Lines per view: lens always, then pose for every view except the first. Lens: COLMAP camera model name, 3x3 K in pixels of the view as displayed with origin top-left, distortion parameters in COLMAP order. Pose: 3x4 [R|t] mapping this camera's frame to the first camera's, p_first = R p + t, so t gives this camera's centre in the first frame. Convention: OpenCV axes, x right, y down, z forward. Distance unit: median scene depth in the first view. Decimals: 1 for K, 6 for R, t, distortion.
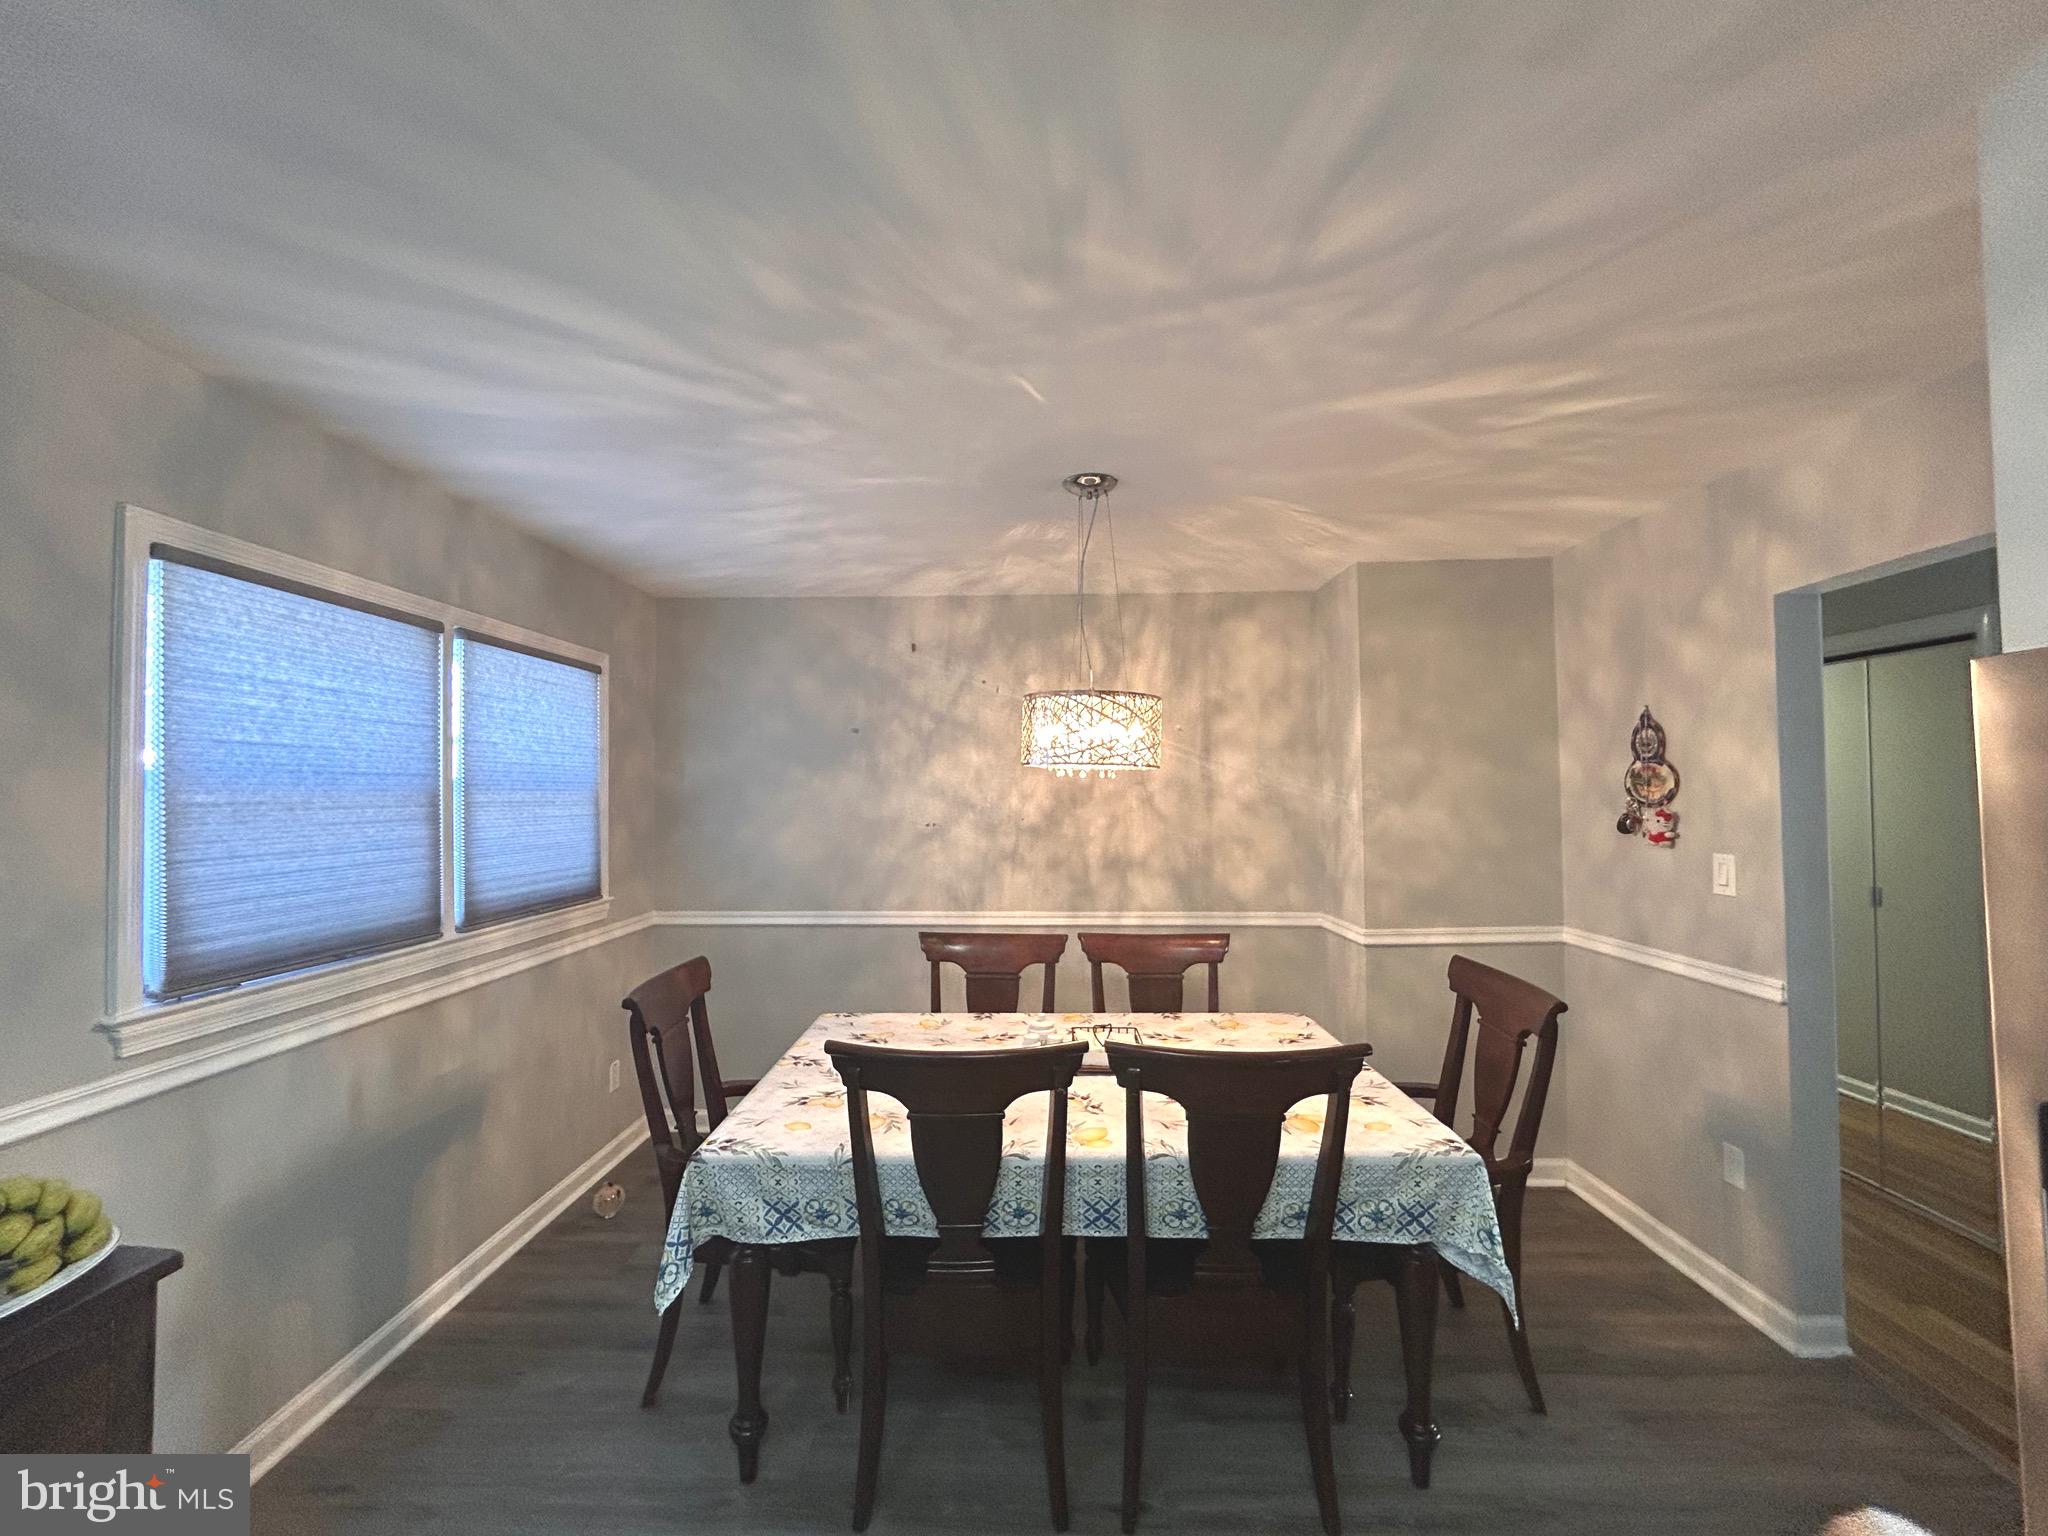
lens RADIAL K [[830.7, 0, 1017.9], [0, 830.7, 769.0], [0, 0, 1]] dist [0.001275, 0.000416]
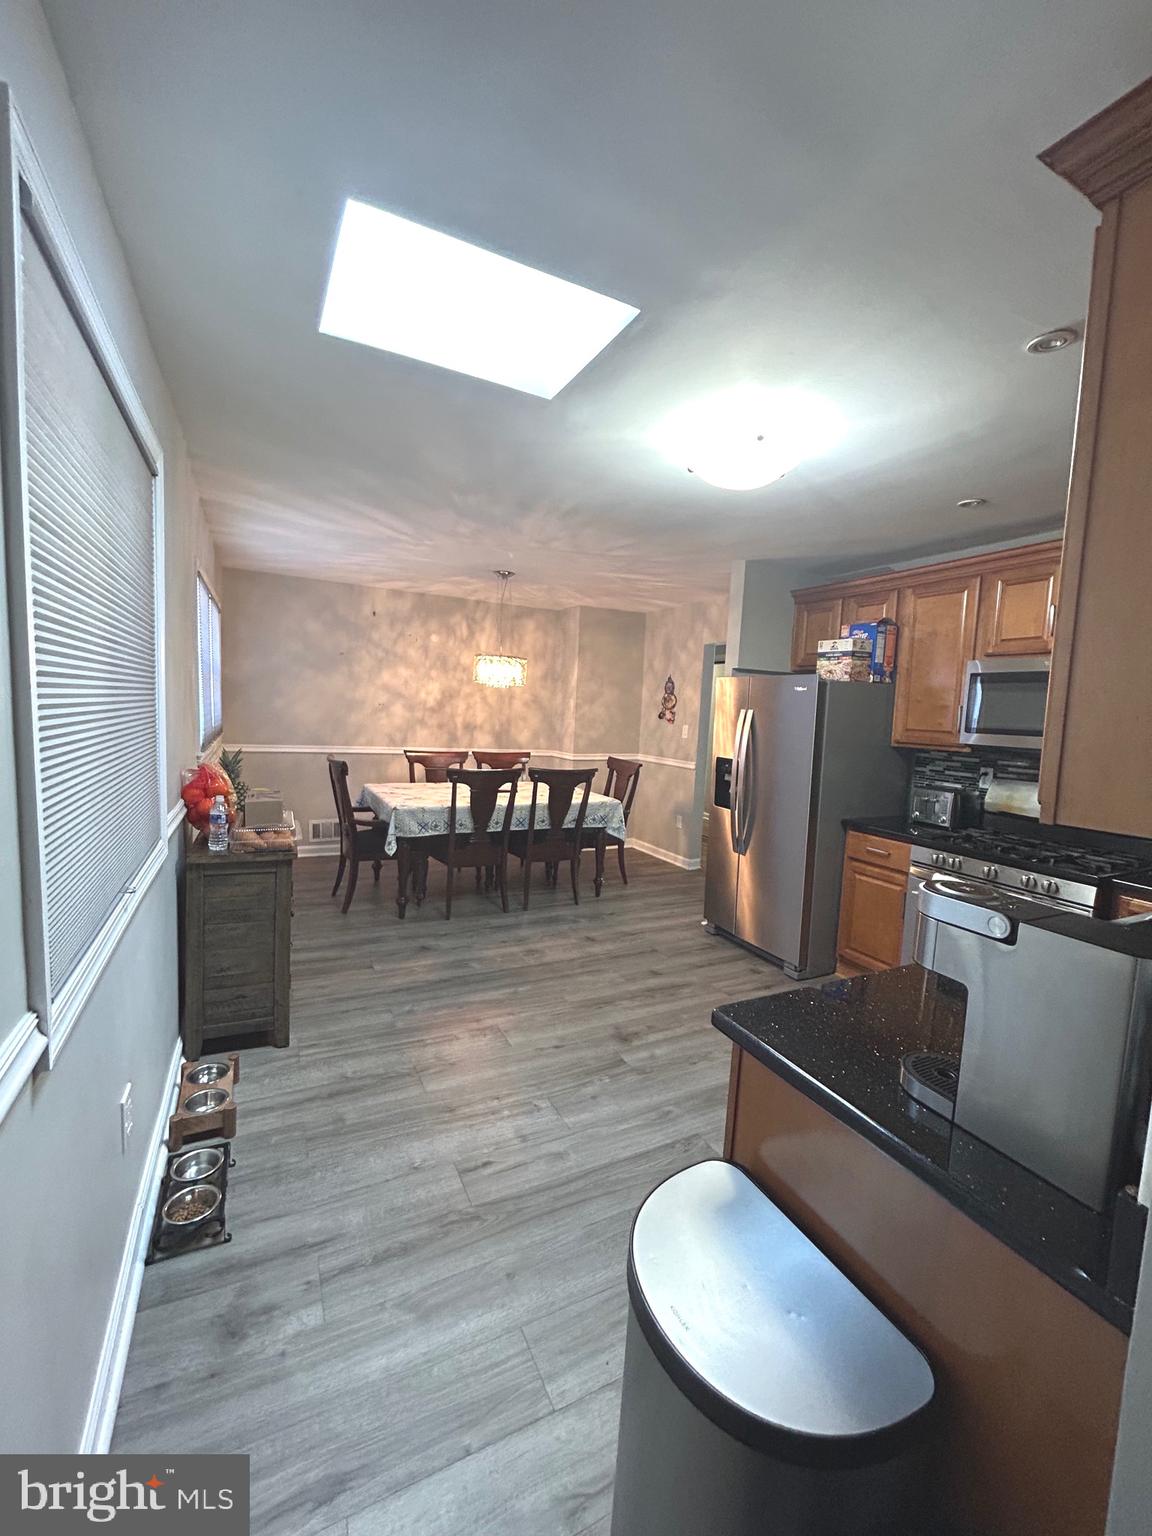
lens RADIAL K [[623.0, 0, 573.4], [0, 623.0, 766.2], [0, 0, 1]] dist [0.001275, 0.000416]
pose [[0.879340, 0.005512, 0.476163, -0.476611], [-0.068894, 0.990885, 0.115758, 0.010113], [-0.471185, -0.134595, 0.871705, -0.647865]]
